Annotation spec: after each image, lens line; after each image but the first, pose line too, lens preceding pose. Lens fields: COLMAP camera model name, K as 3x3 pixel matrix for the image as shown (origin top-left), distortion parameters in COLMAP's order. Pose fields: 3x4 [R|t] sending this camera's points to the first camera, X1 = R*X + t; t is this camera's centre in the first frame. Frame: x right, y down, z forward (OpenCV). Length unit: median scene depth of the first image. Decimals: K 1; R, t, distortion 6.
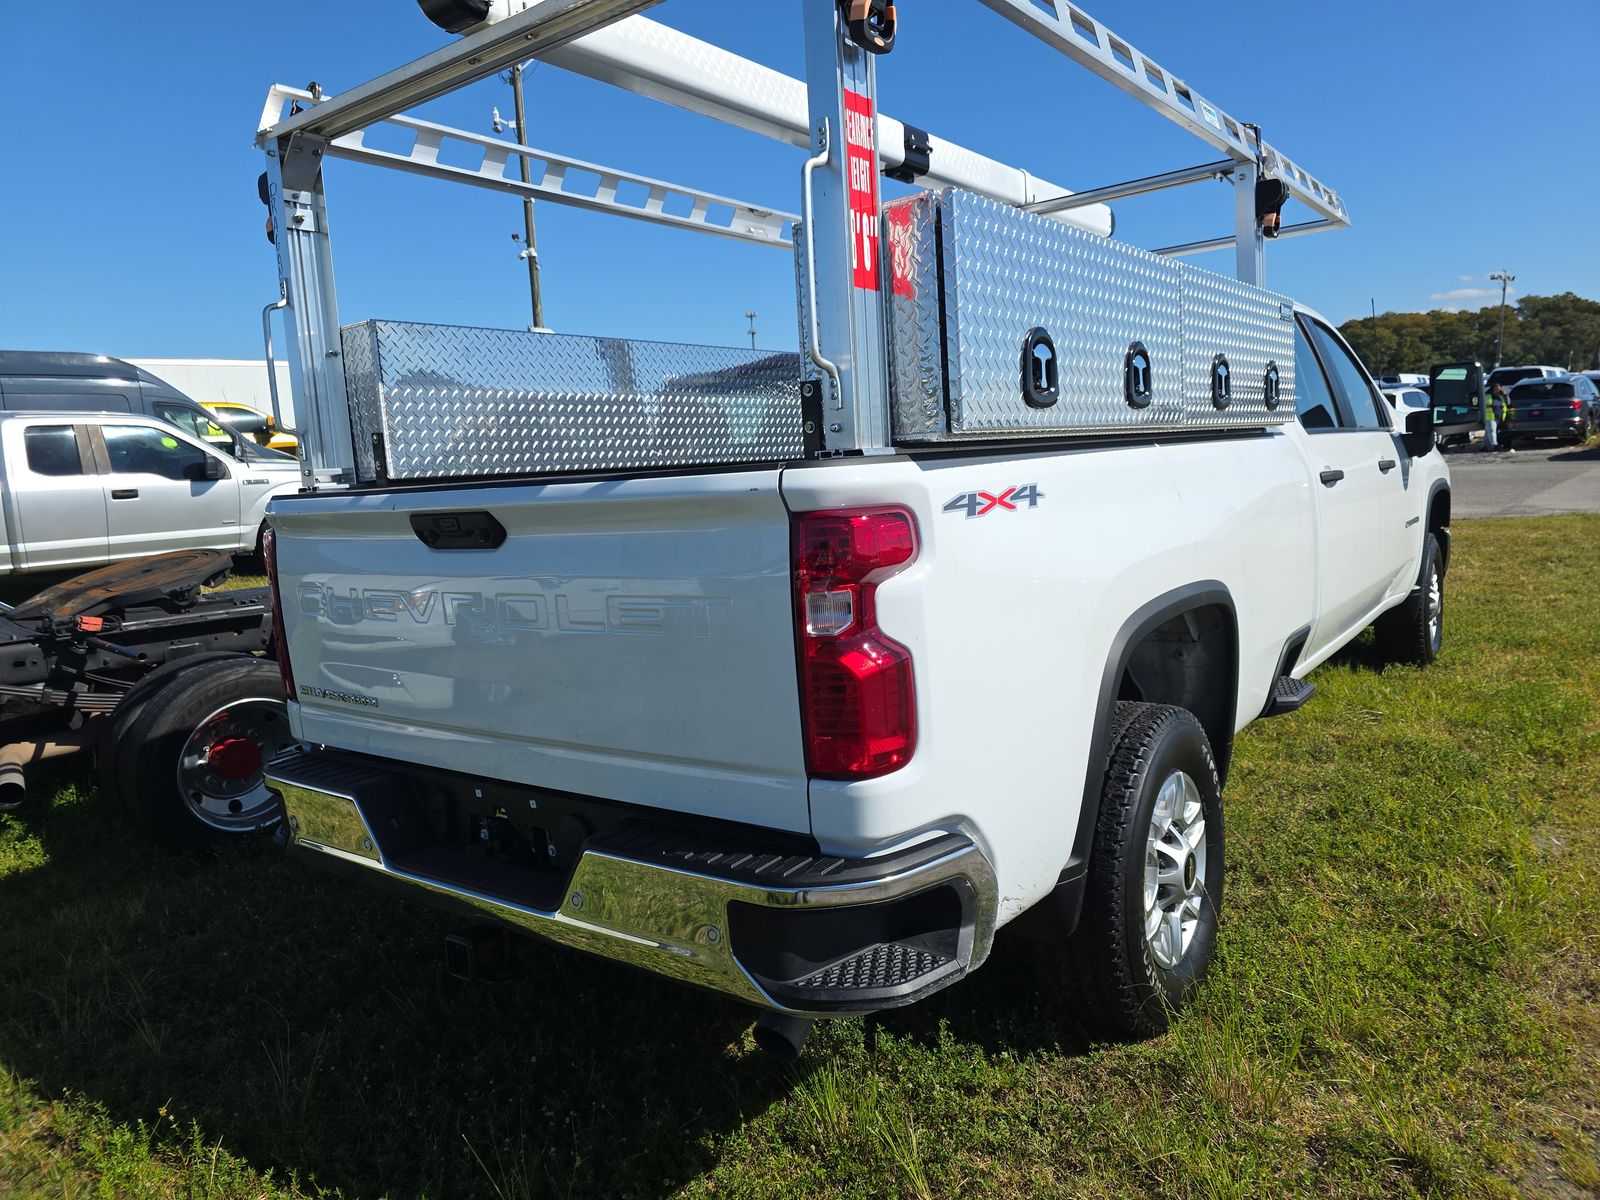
lens RADIAL K [[1081.5, 0, 800.0], [0, 1081.5, 600.0], [0, 0, 1]] dist [0.096720, -0.130350]
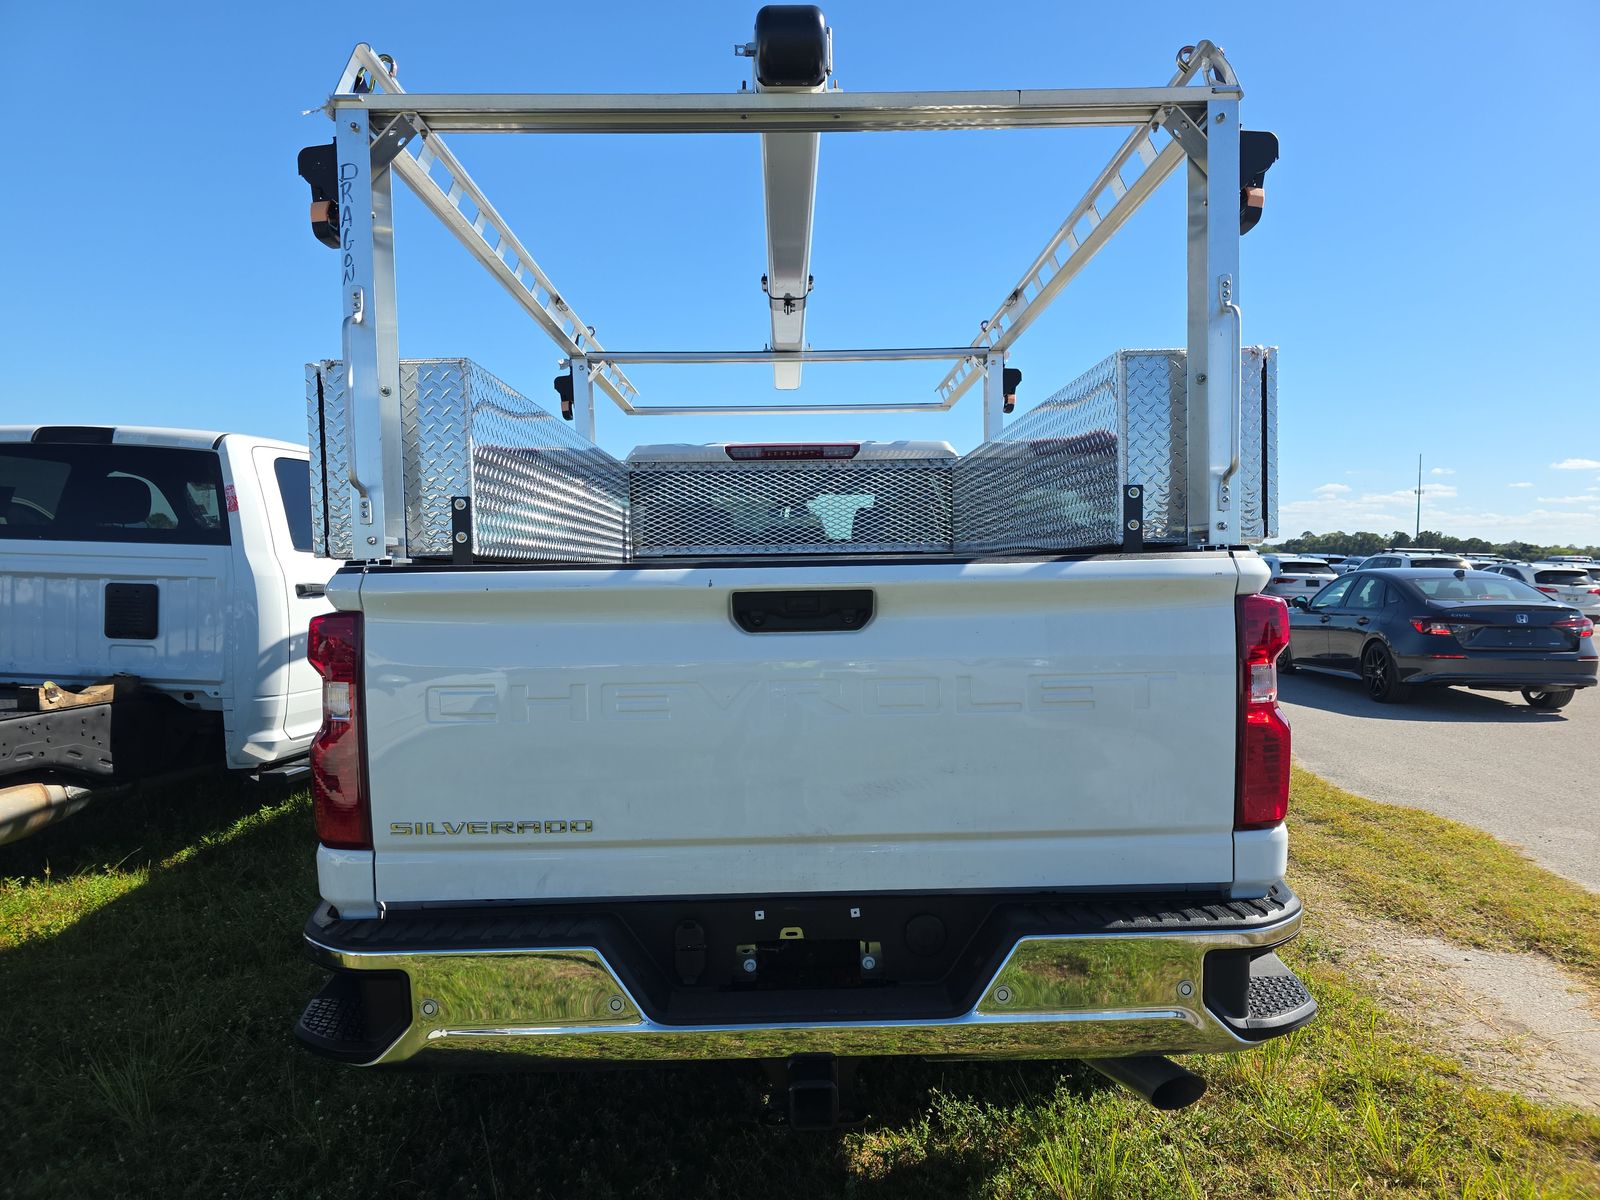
lens RADIAL K [[1081.5, 0, 800.0], [0, 1081.5, 600.0], [0, 0, 1]] dist [0.096720, -0.130350]
pose [[0.793621, 0.024170, 0.607932, -0.950133], [0.043167, 0.994456, -0.095889, 0.014434], [-0.606879, 0.102342, 0.788177, 0.319123]]
